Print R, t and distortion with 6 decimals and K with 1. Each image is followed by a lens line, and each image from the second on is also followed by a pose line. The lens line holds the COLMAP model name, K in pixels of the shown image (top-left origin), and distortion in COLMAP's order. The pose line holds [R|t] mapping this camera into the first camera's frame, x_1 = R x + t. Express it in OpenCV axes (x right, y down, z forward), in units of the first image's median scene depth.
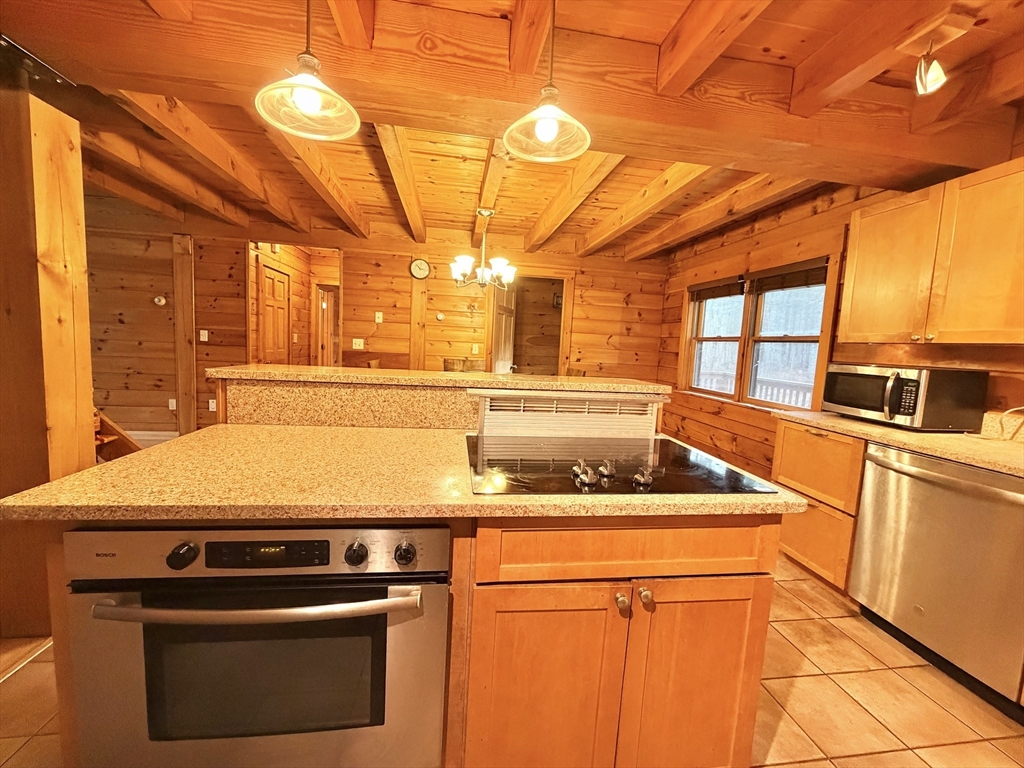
lens RADIAL K [[408.5, 0, 508.8], [0, 408.5, 384.7], [0, 0, 1]] dist [-0.001510, 0.000003]
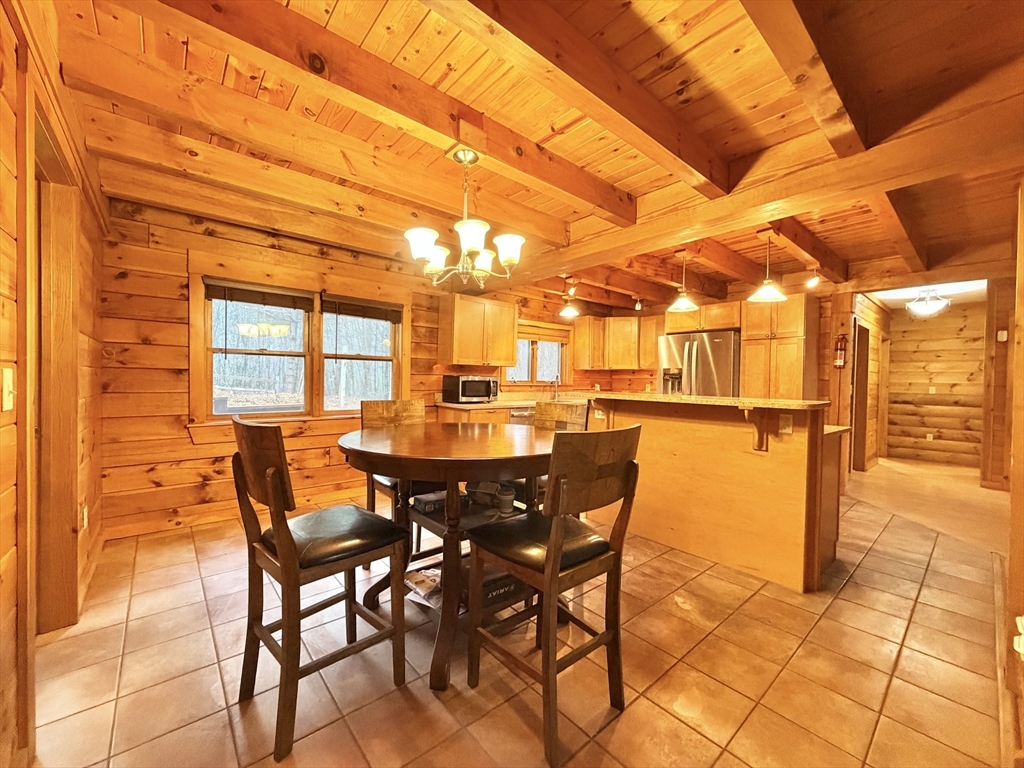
lens RADIAL K [[408.5, 0, 508.3], [0, 408.5, 388.7], [0, 0, 1]] dist [-0.001510, 0.000003]
pose [[-0.528109, -0.066187, 0.846593, -0.525245], [0.050354, 0.992763, 0.109026, -0.111265], [-0.847682, 0.100206, -0.520954, 1.085070]]
